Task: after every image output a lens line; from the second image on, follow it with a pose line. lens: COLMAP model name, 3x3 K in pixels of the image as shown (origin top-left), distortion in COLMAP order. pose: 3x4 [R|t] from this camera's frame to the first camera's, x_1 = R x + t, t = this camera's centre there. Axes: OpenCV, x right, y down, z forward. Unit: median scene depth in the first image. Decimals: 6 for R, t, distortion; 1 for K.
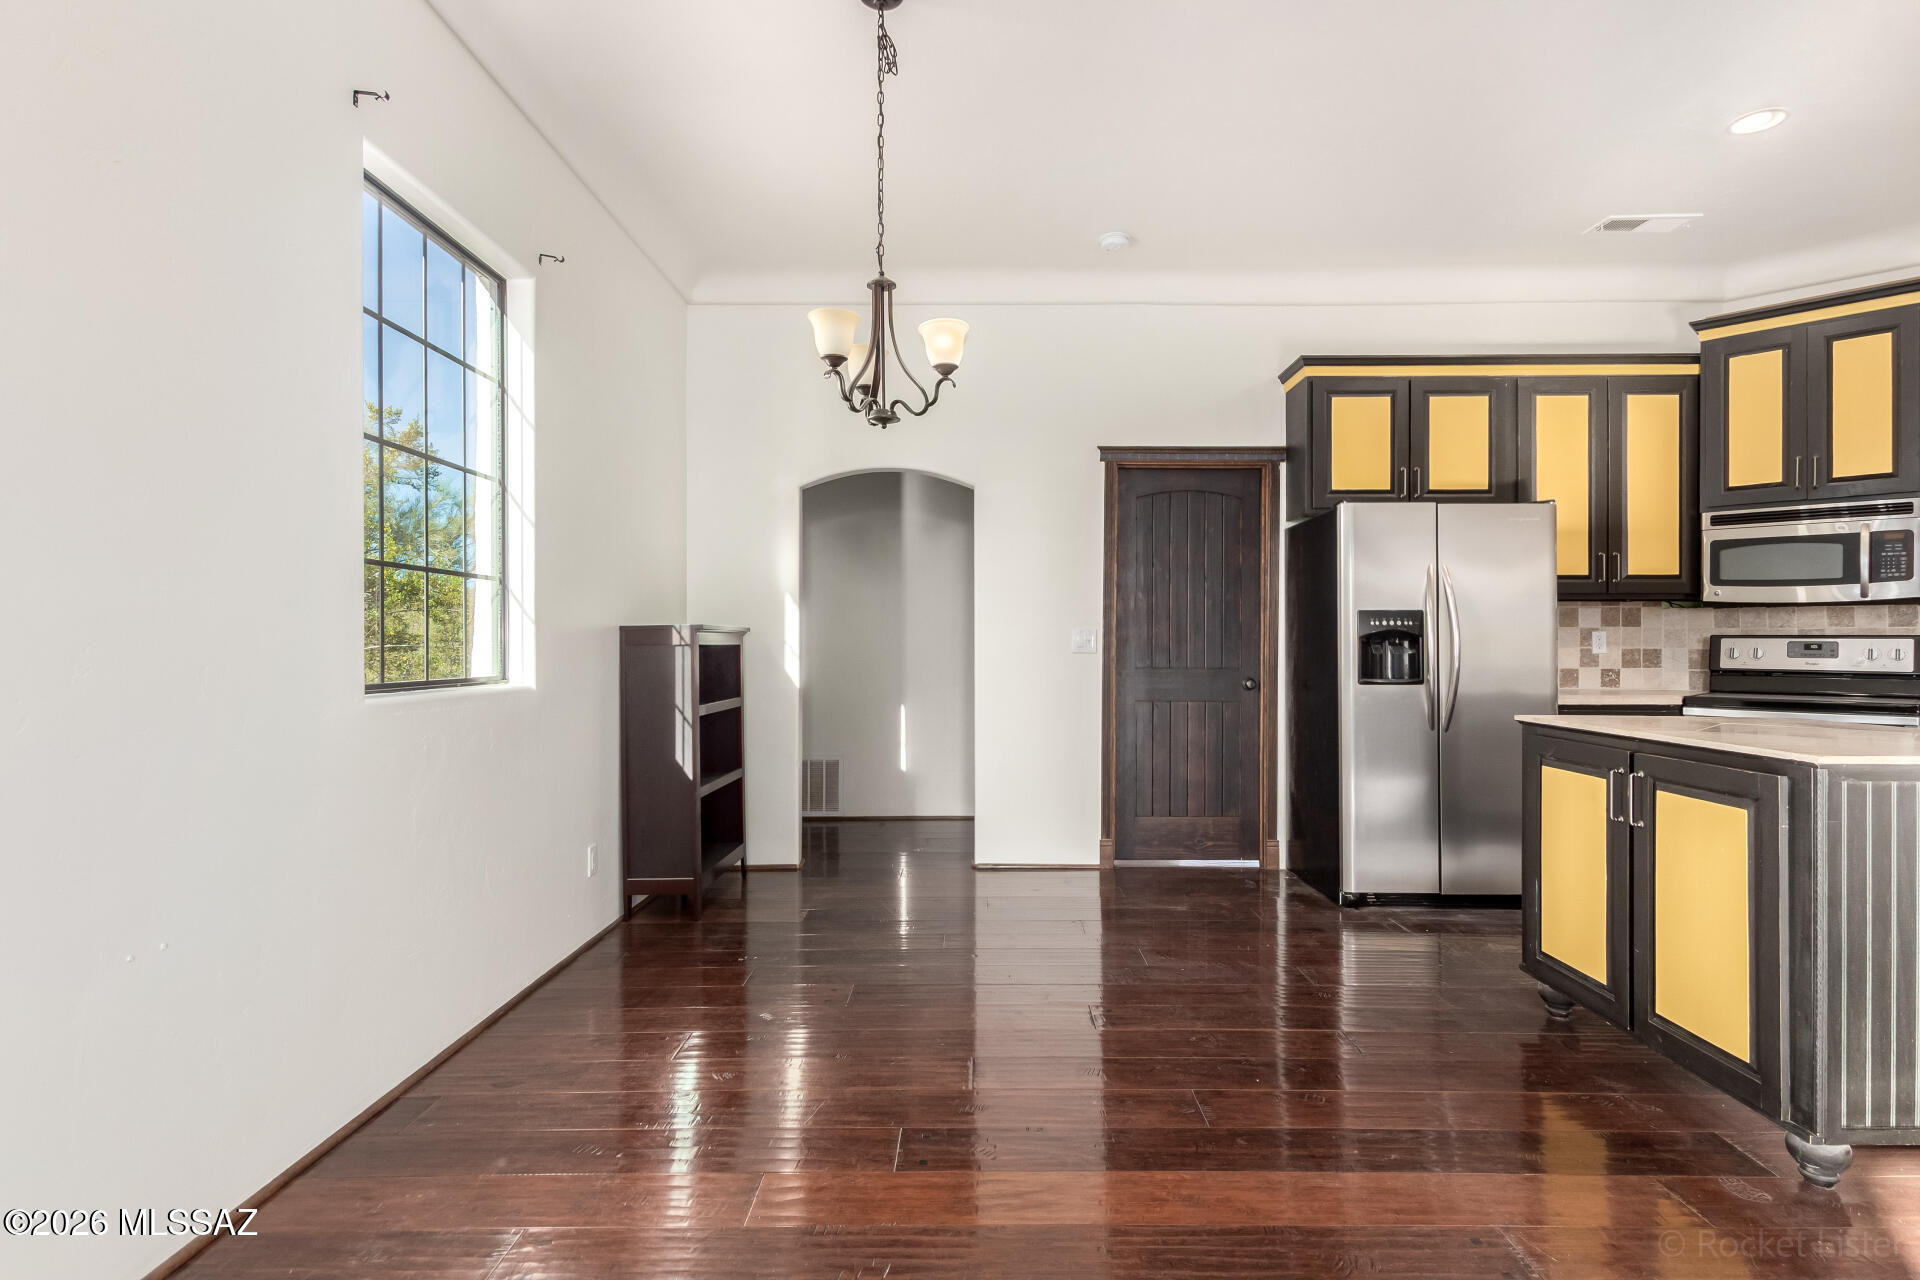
lens RADIAL K [[987.6, 0, 978.5], [0, 987.6, 639.0], [0, 0, 1]] dist [0.021366, -0.002614]
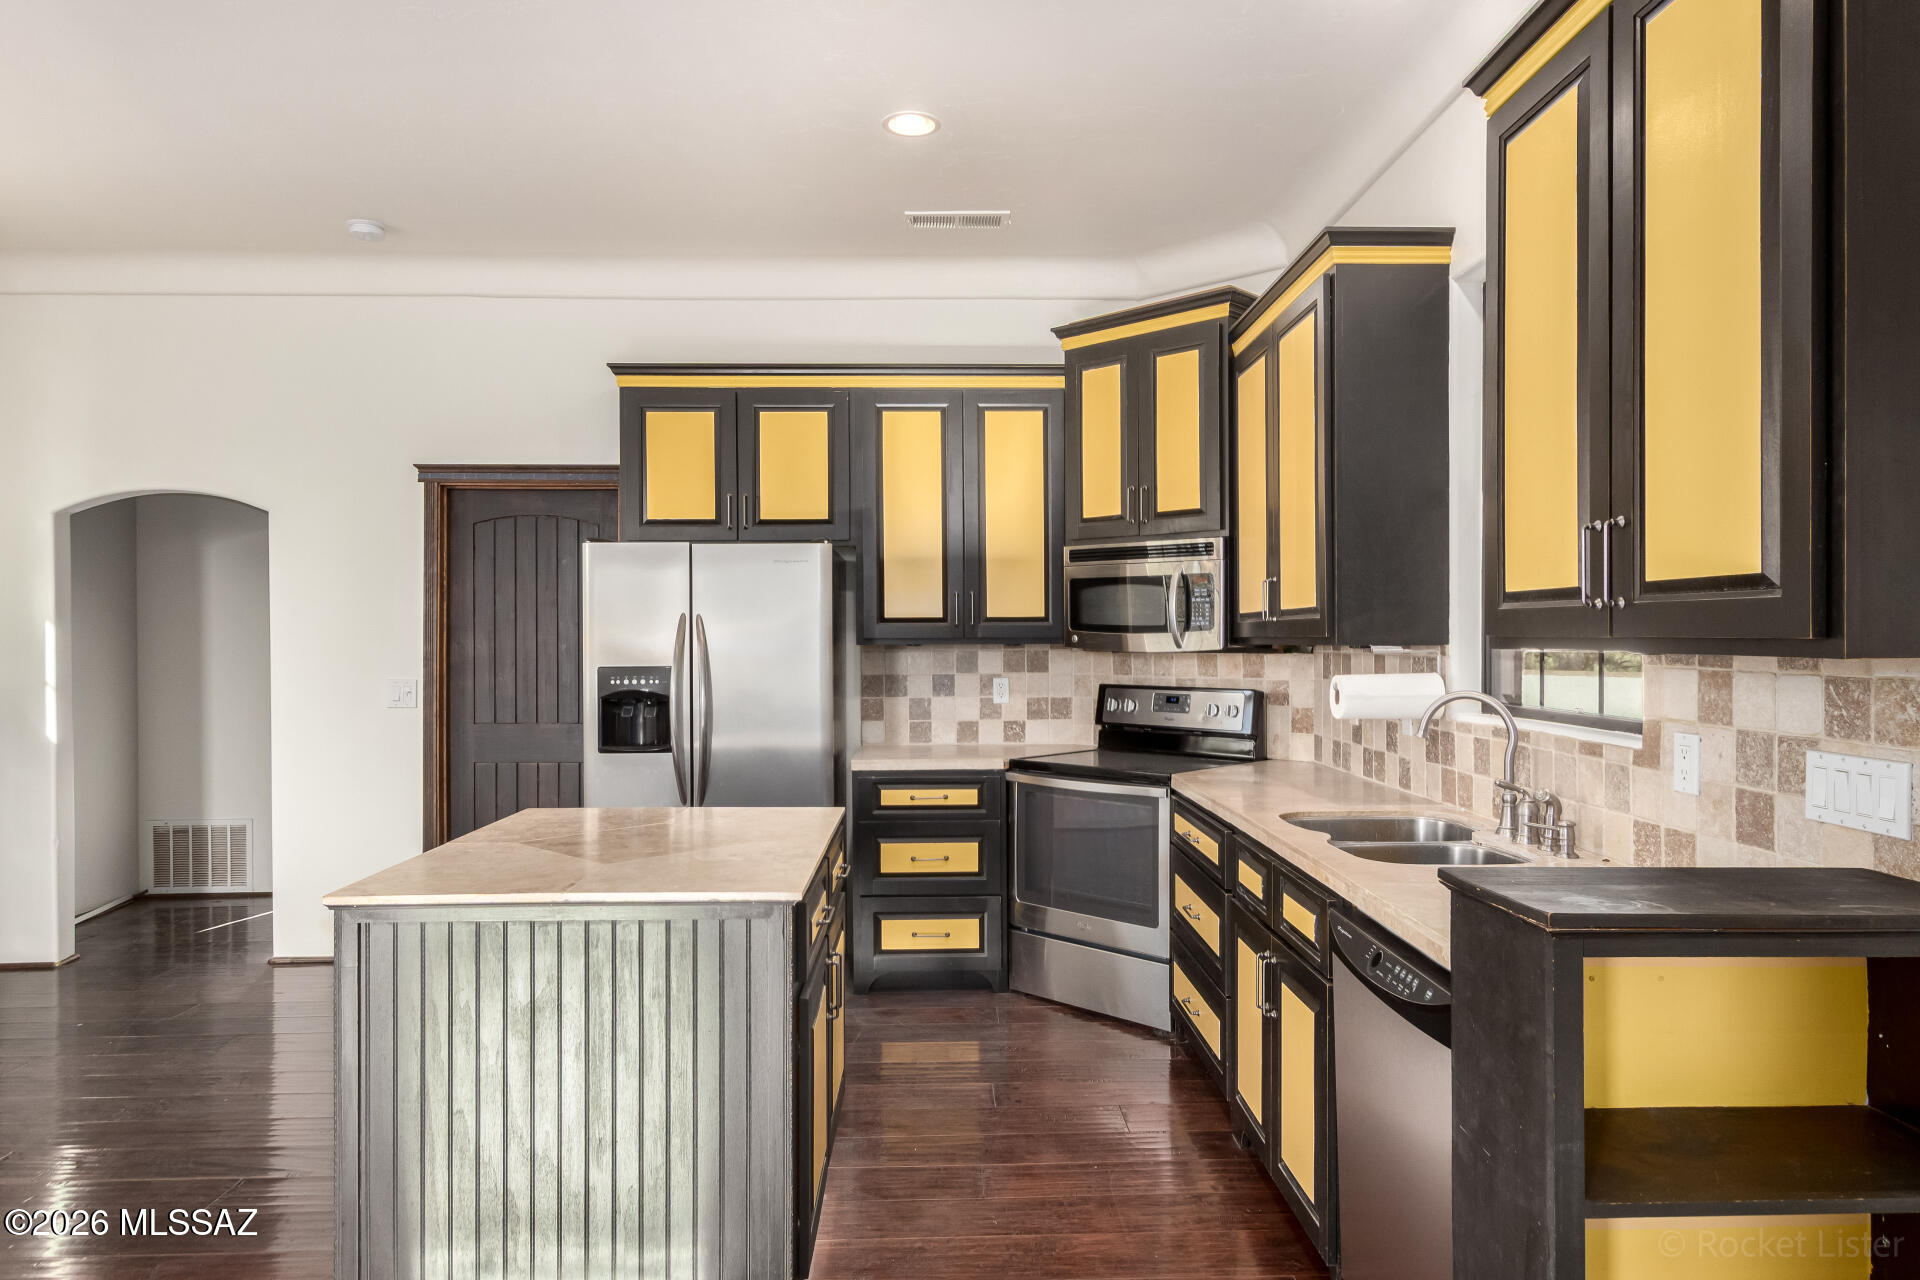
lens RADIAL K [[1182.0, 0, 965.3], [0, 1182.0, 646.9], [0, 0, 1]] dist [-0.002178, -0.000468]
pose [[0.999198, -0.006820, 0.039450, 0.597915], [0.006363, 0.999911, 0.011702, -0.051192], [-0.039526, -0.011442, 0.999153, -0.035124]]
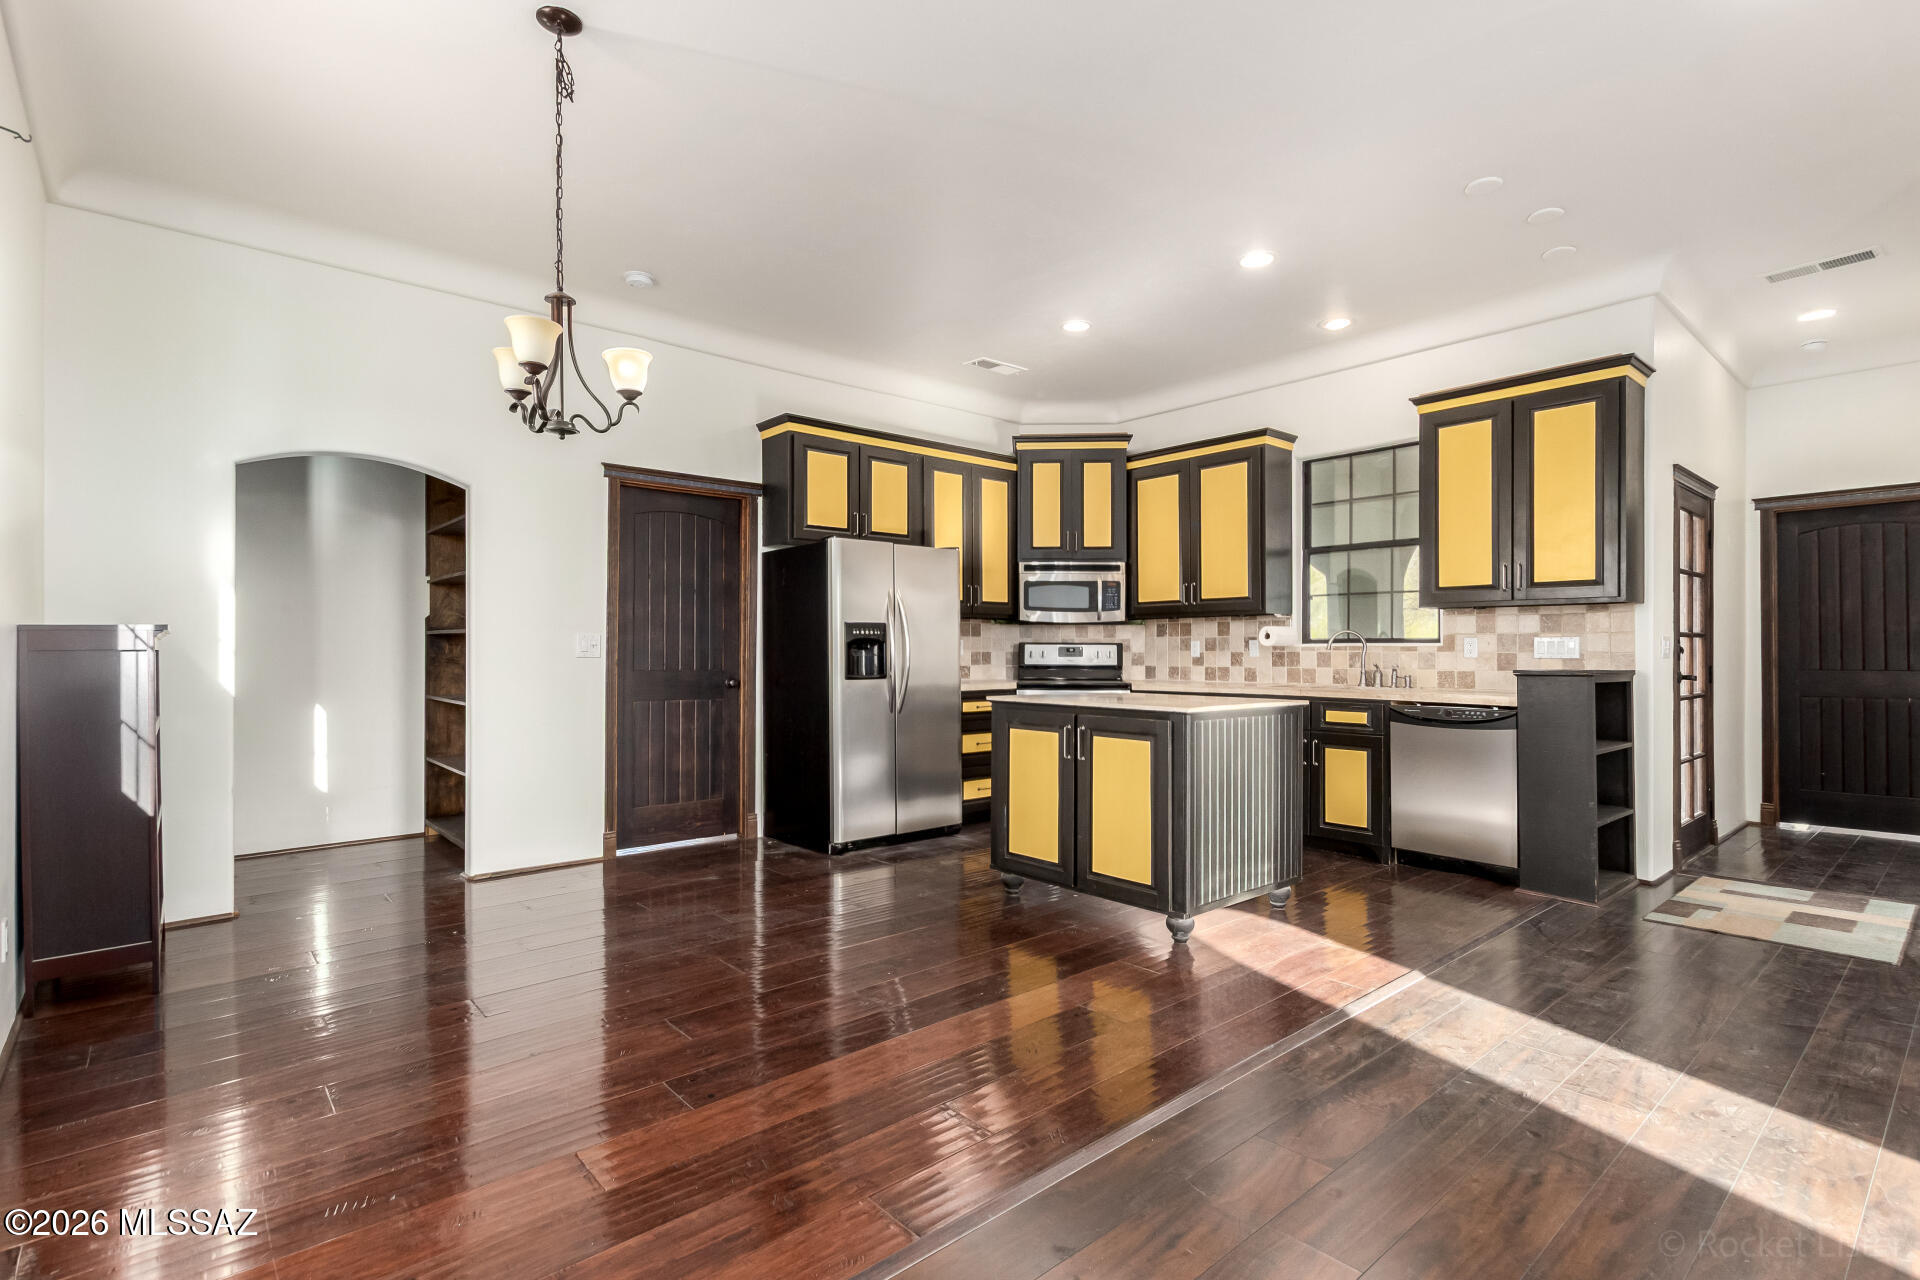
lens RADIAL K [[913.2, 0, 974.1], [0, 913.2, 649.9], [0, 0, 1]] dist [0.005510, 0.001402]
pose [[0.750507, -0.002127, 0.660859, -0.248207], [-0.001551, 0.999986, 0.004980, 0.000459], [-0.660861, -0.004763, 0.750494, -0.000355]]
